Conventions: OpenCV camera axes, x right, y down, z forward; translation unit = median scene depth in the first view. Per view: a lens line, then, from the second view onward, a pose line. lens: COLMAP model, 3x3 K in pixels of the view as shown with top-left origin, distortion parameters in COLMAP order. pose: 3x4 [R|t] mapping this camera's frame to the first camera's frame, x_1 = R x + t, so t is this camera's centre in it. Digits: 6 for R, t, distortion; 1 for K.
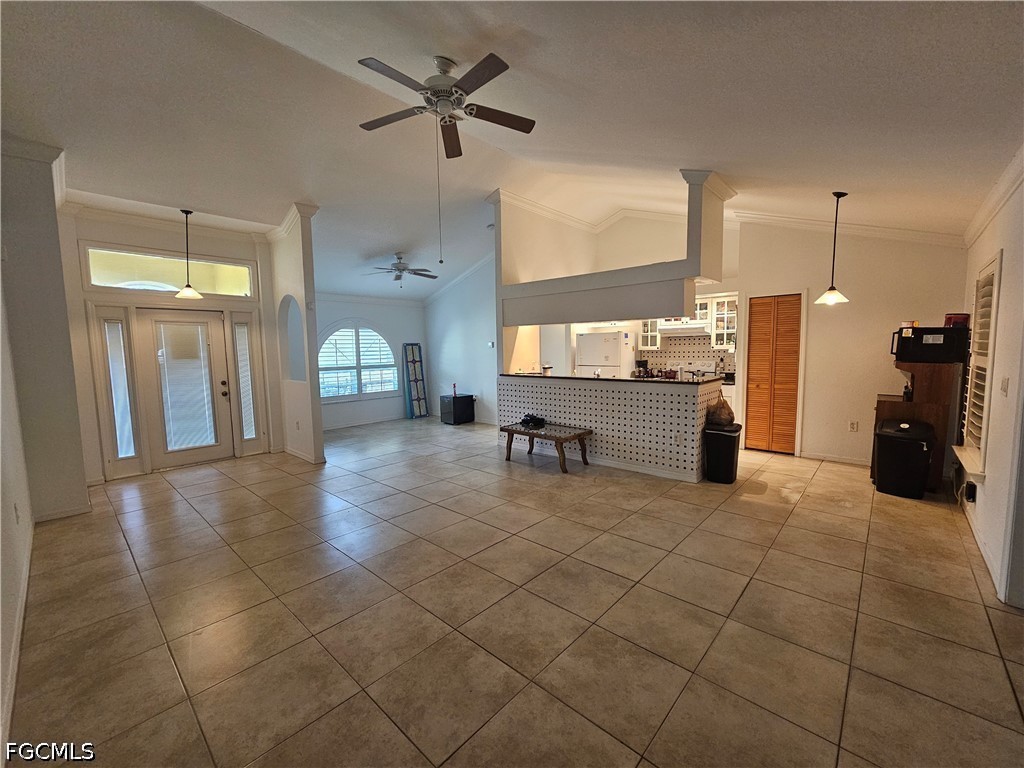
lens RADIAL K [[421.6, 0, 512.8], [0, 421.6, 387.5], [0, 0, 1]] dist [-0.001986, -0.000471]
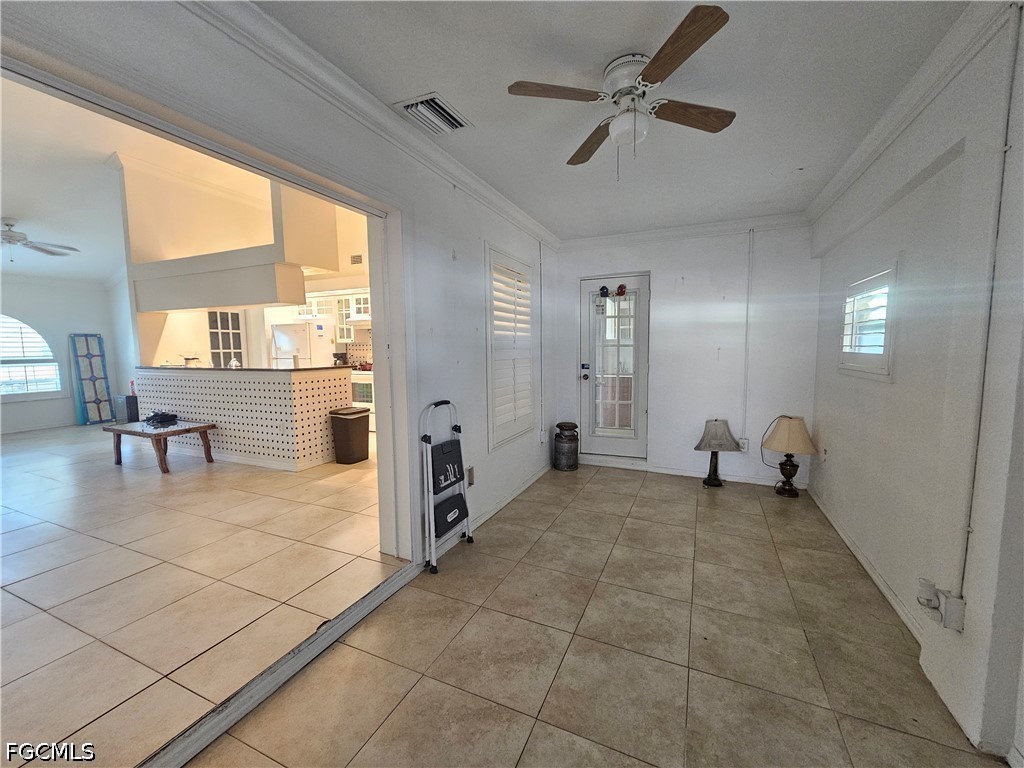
lens RADIAL K [[421.6, 0, 512.8], [0, 421.6, 387.5], [0, 0, 1]] dist [-0.001986, -0.000471]
pose [[0.949066, -0.021330, 0.314355, 0.403494], [0.022940, 0.999736, -0.001422, 0.028405], [-0.314242, 0.008561, 0.949304, -0.065800]]
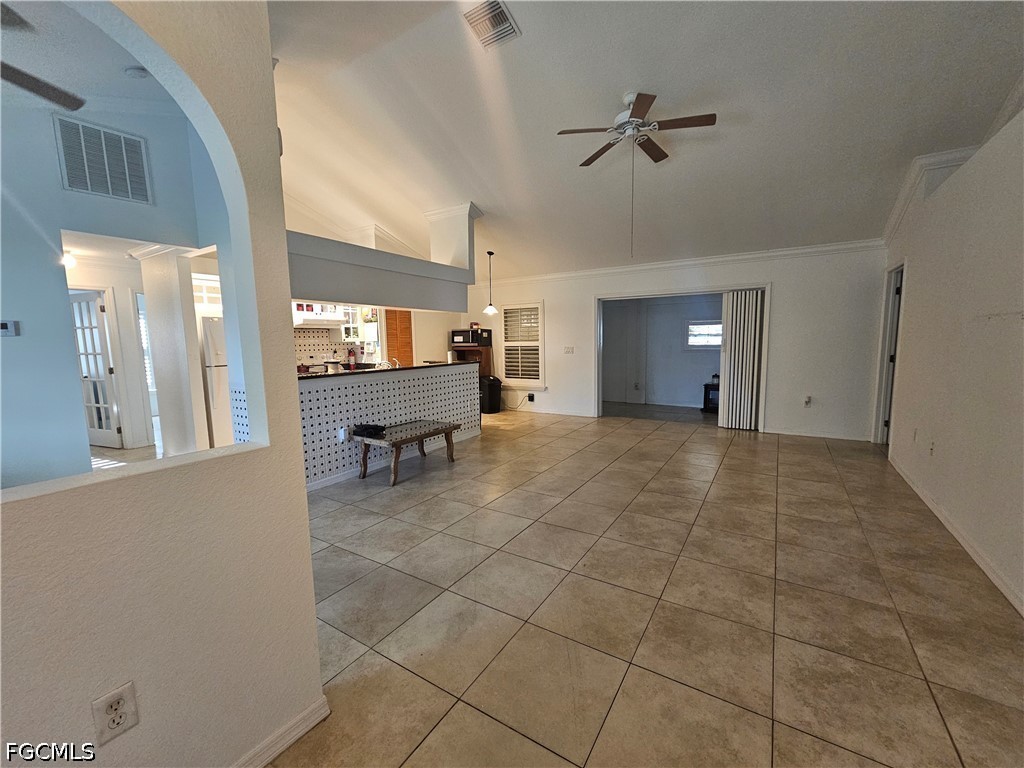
lens RADIAL K [[421.6, 0, 512.8], [0, 421.6, 387.5], [0, 0, 1]] dist [-0.001986, -0.000471]
pose [[-0.177409, -0.091383, 0.979885, -0.618240], [0.113629, 0.987118, 0.112630, -0.045582], [-0.977555, 0.131325, -0.164739, 0.732977]]
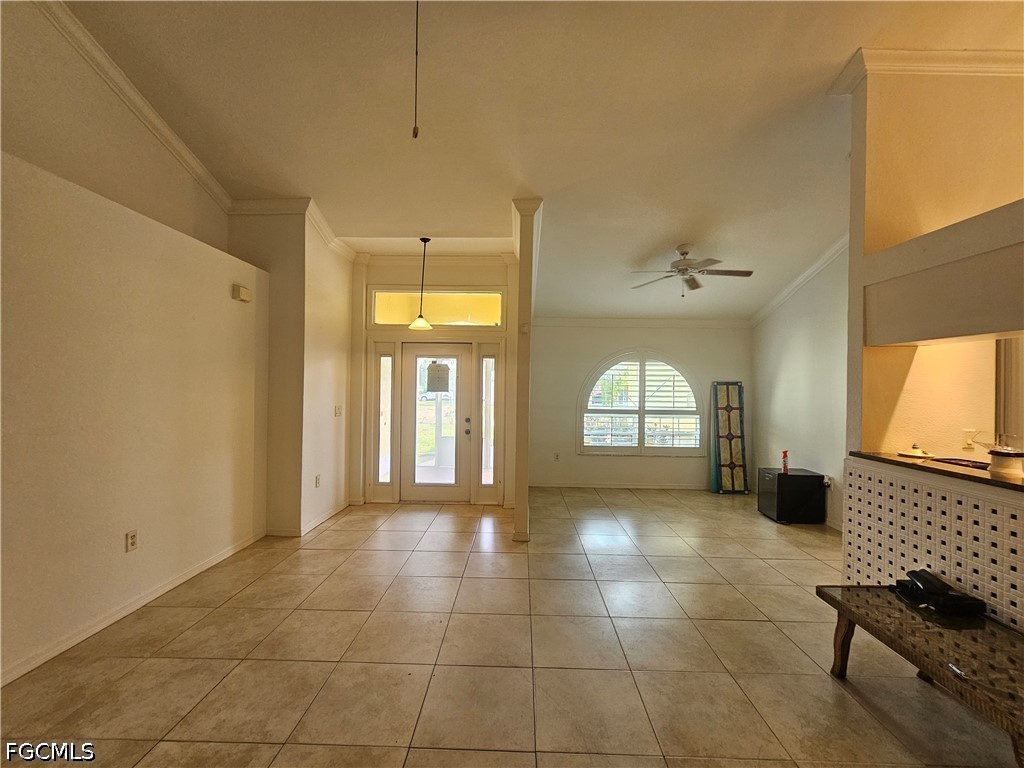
lens RADIAL K [[421.6, 0, 512.8], [0, 421.6, 387.5], [0, 0, 1]] dist [-0.001986, -0.000471]
pose [[0.658751, 0.027154, -0.751871, 0.062522], [-0.095588, 0.994271, -0.047841, -0.040442], [0.746264, 0.103385, 0.657573, 0.397125]]
